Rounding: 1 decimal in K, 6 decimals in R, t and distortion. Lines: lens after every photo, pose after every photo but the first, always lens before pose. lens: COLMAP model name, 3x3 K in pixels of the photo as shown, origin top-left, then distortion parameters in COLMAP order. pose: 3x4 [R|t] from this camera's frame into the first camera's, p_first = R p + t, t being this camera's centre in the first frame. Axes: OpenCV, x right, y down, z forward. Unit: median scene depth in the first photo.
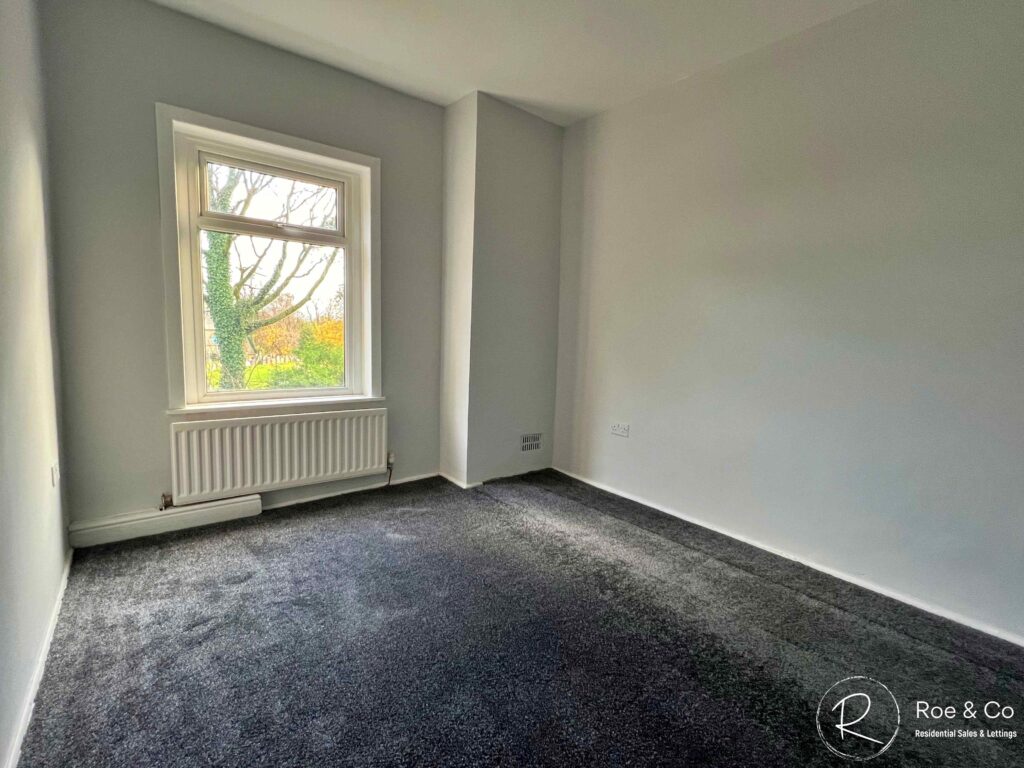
lens RADIAL K [[473.7, 0, 510.2], [0, 473.7, 383.5], [0, 0, 1]] dist [-0.000523, 0.000363]
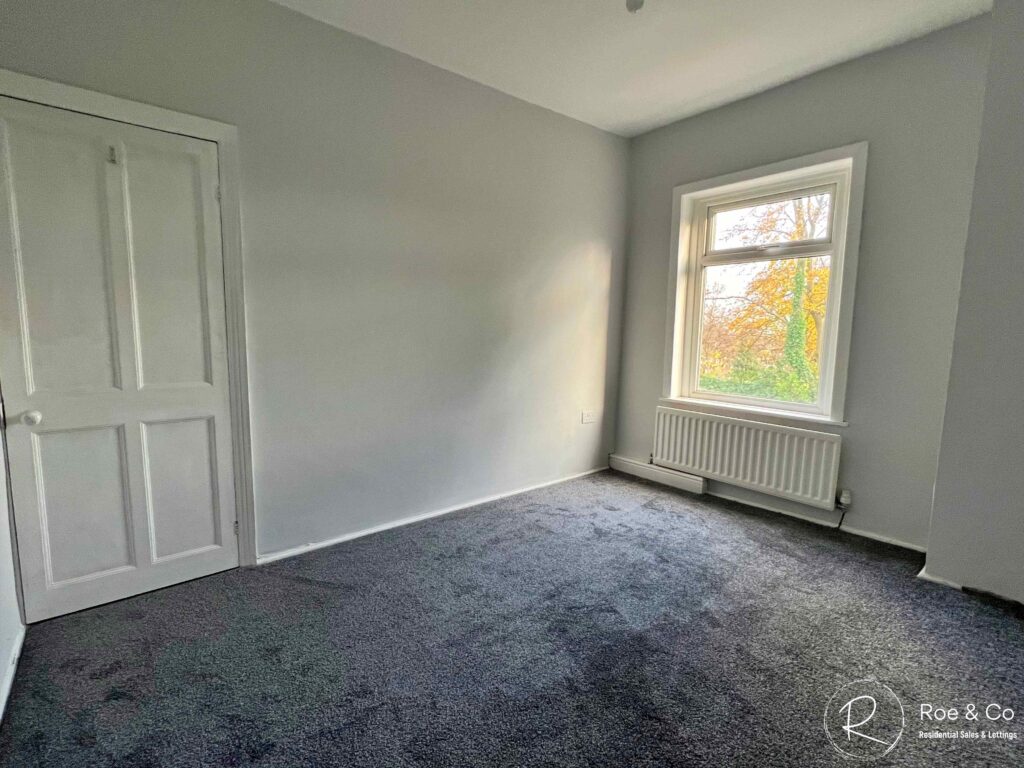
lens RADIAL K [[473.7, 0, 510.2], [0, 473.7, 383.5], [0, 0, 1]] dist [-0.000523, 0.000363]
pose [[0.041068, 0.077294, -0.996162, 0.617693], [-0.133215, 0.988526, 0.071209, -0.024117], [0.990236, 0.129779, 0.050894, 0.410891]]
